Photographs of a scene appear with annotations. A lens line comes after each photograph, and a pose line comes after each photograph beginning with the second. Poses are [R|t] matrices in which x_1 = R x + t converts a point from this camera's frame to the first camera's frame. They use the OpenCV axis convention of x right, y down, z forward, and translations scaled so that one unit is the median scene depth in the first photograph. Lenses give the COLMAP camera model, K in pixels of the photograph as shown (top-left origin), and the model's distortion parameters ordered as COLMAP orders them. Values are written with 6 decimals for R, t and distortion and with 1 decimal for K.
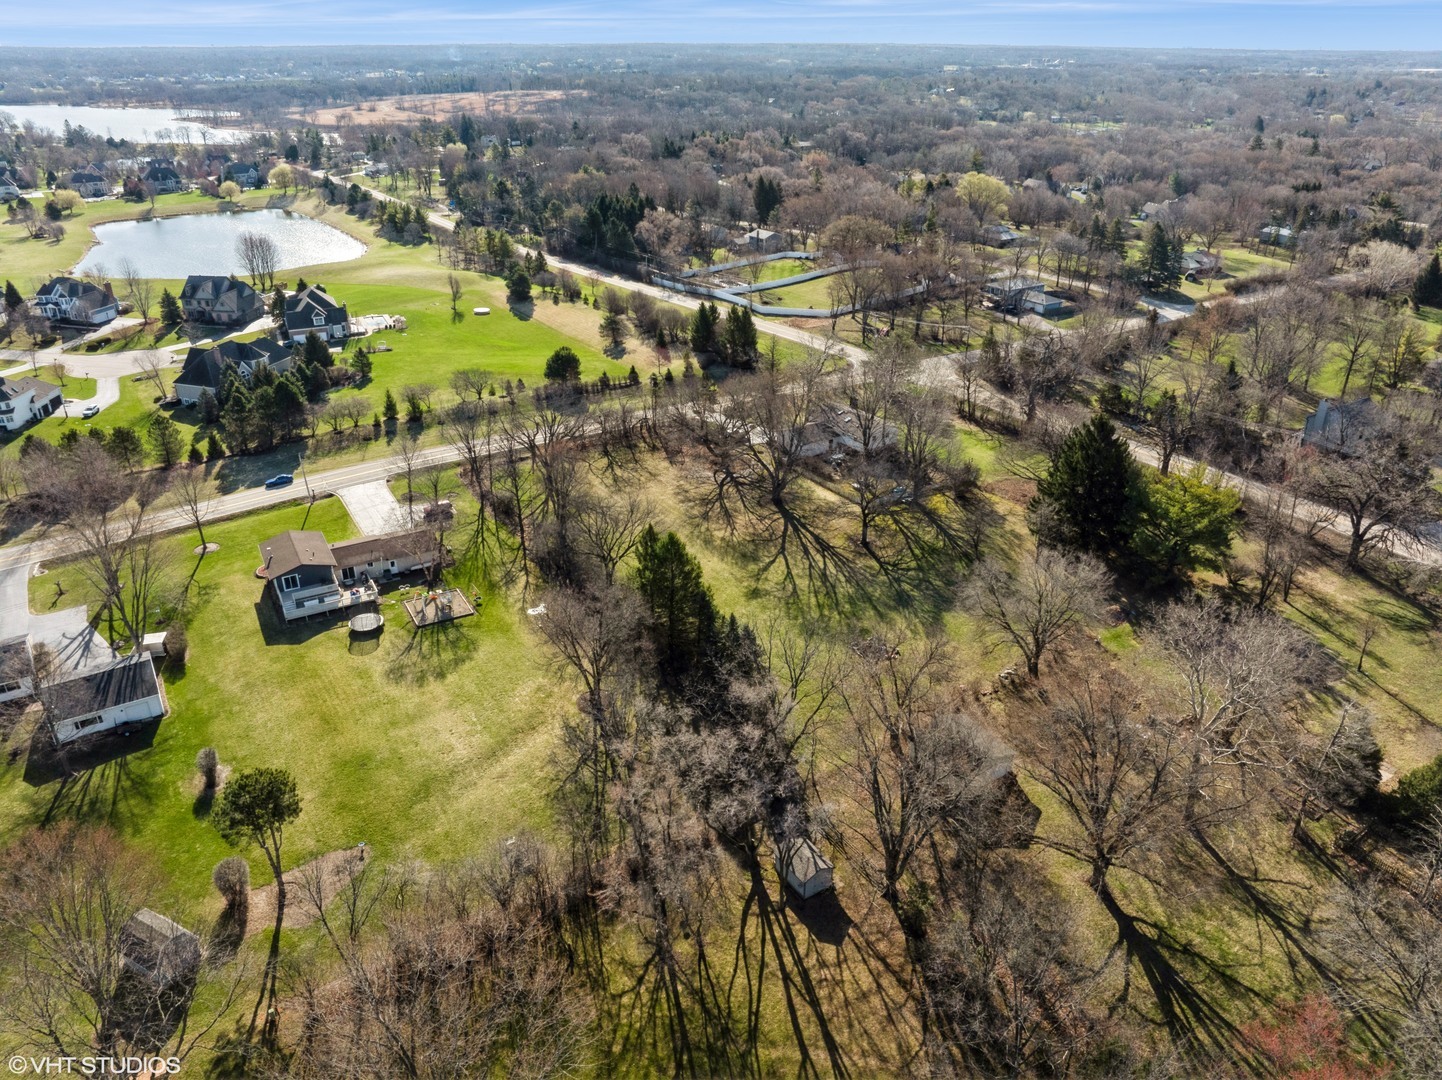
lens RADIAL K [[1013.5, 0, 719.1], [0, 1013.5, 542.9], [0, 0, 1]] dist [-0.047871, 0.020333]
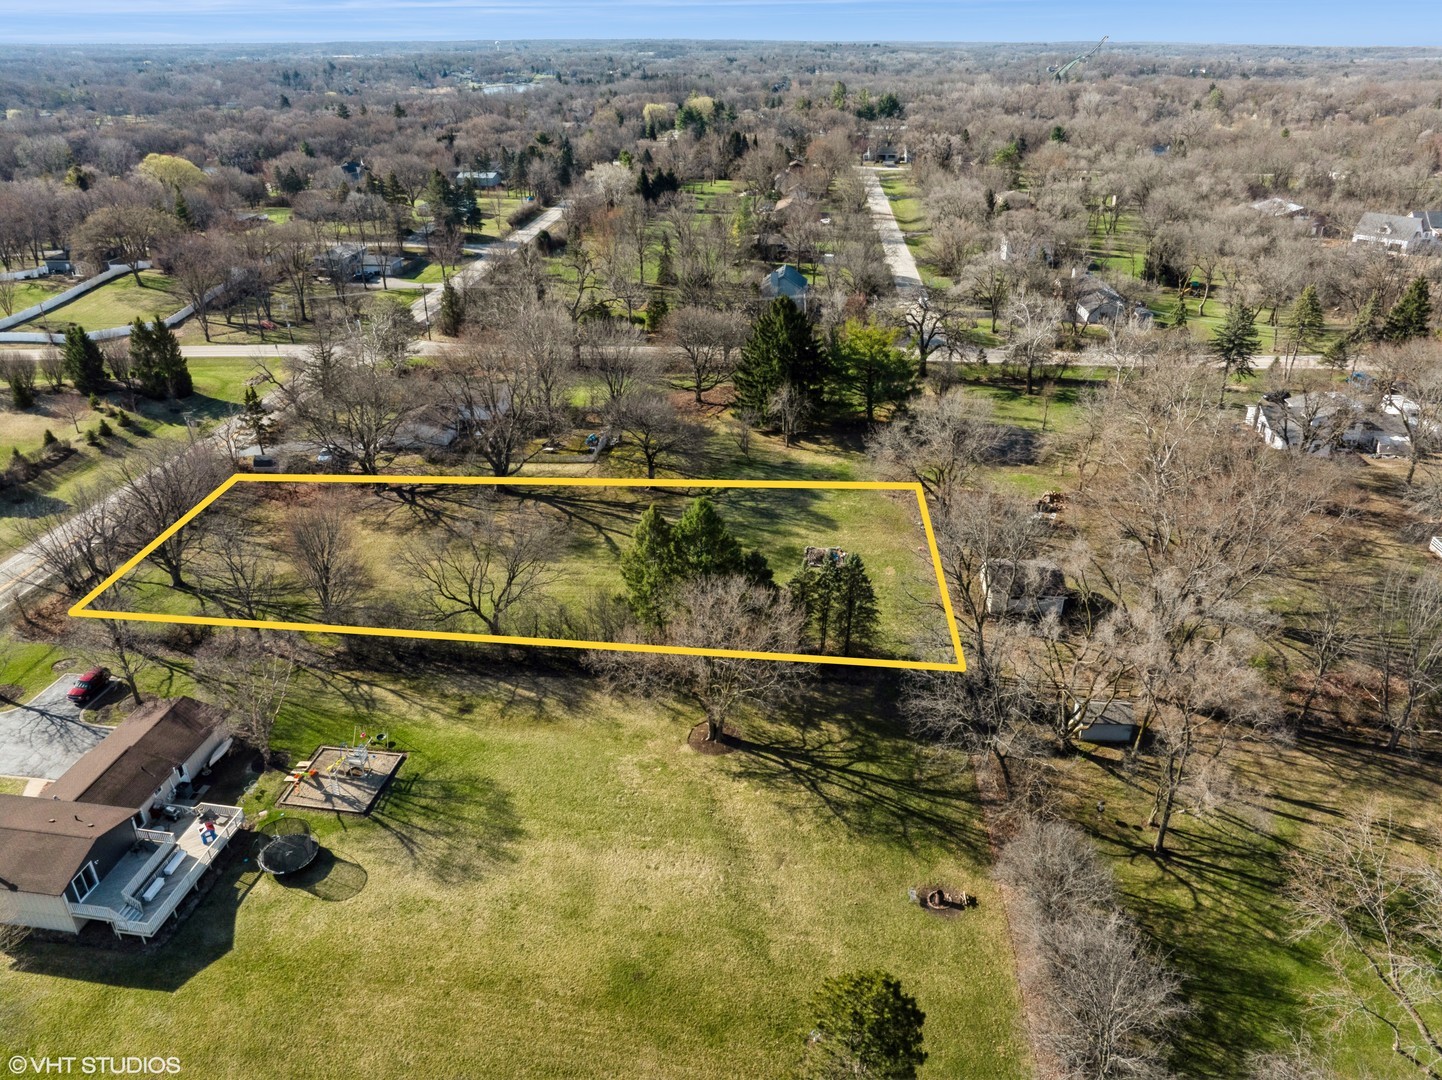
lens RADIAL K [[1013.5, 0, 723.5], [0, 1013.5, 538.6], [0, 0, 1]] dist [-0.047871, 0.020333]
pose [[0.602300, -0.356276, 0.714354, -0.264701], [0.355764, 0.920894, 0.159327, -0.044372], [-0.714609, 0.158179, 0.681405, 0.192311]]
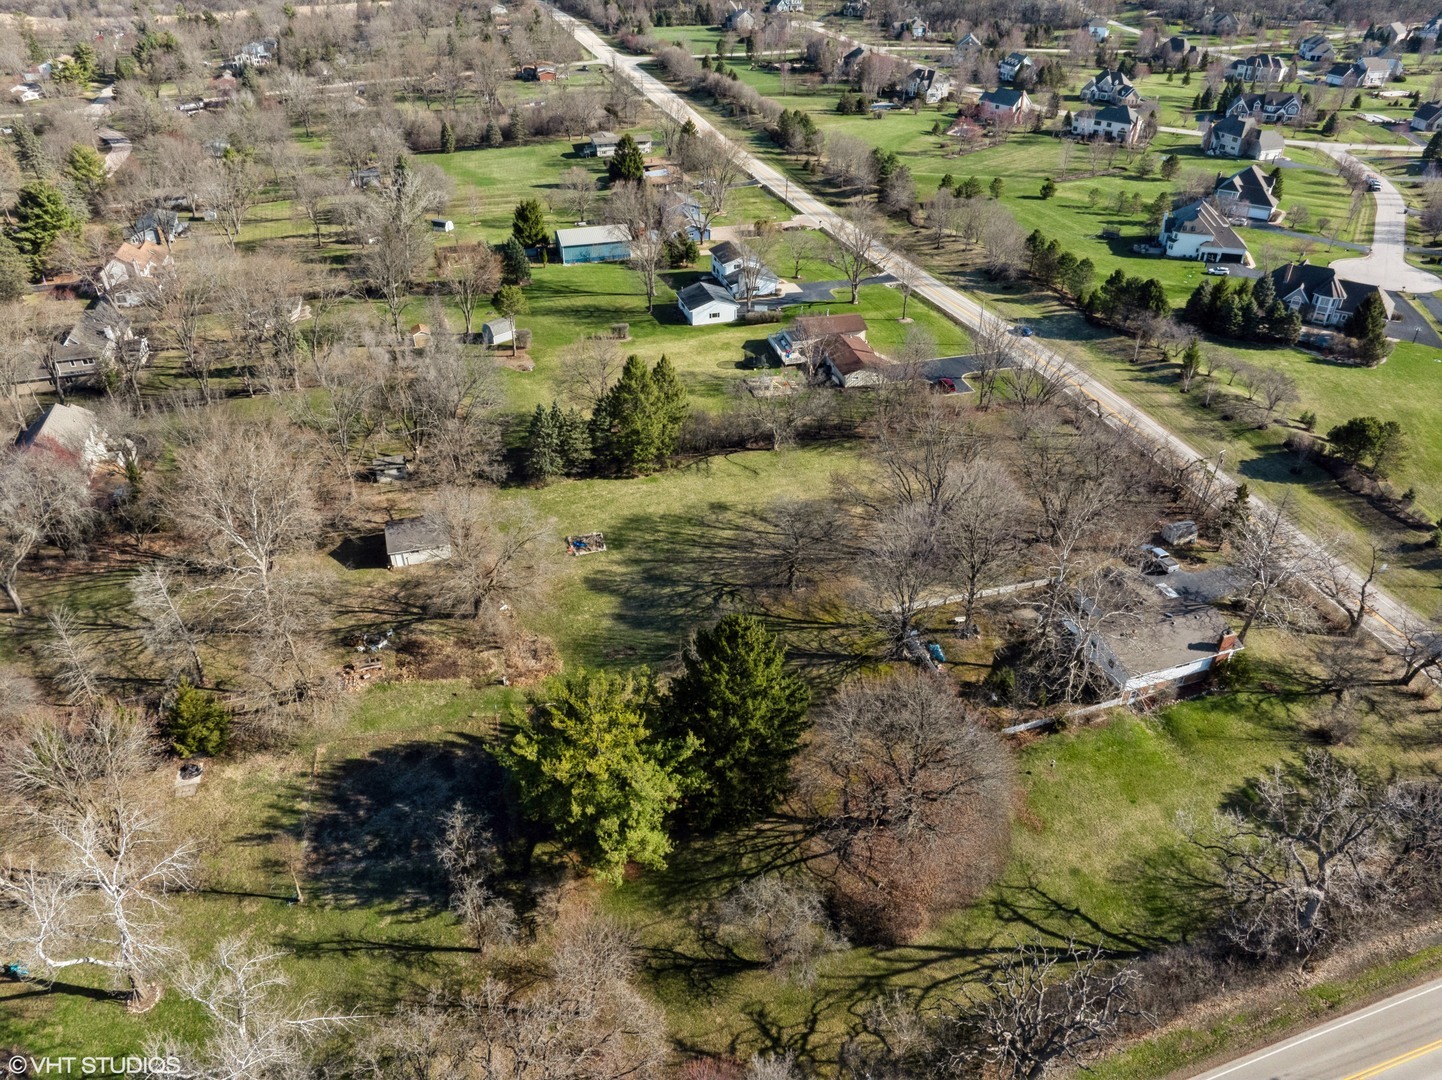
lens RADIAL K [[1013.5, 0, 722.2], [0, 1013.5, 542.7], [0, 0, 1]] dist [-0.047871, 0.020333]
pose [[-0.270809, 0.532458, -0.801967, 0.452863], [-0.432236, 0.677135, 0.595534, -0.278665], [0.860137, 0.507915, 0.046773, 0.494974]]
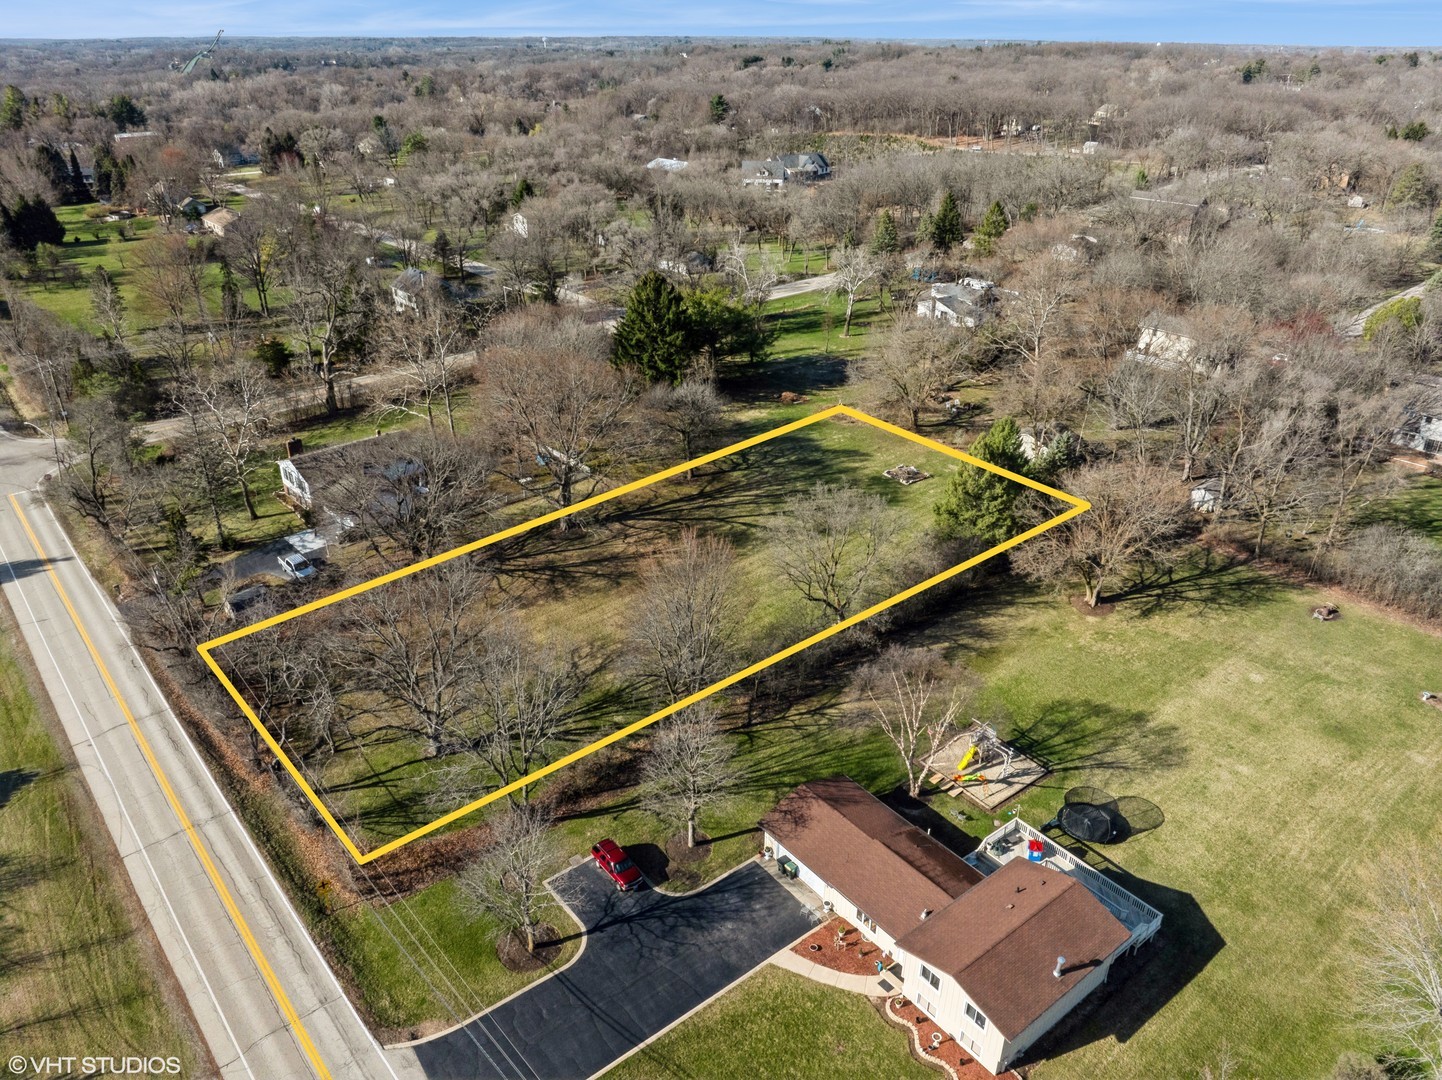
lens RADIAL K [[1013.5, 0, 722.1], [0, 1013.5, 542.1], [0, 0, 1]] dist [-0.047871, 0.020333]
pose [[-0.151287, -0.446683, 0.881809, -0.364426], [0.436840, 0.770027, 0.465005, -0.194592], [-0.886726, 0.455558, 0.078634, 0.516155]]
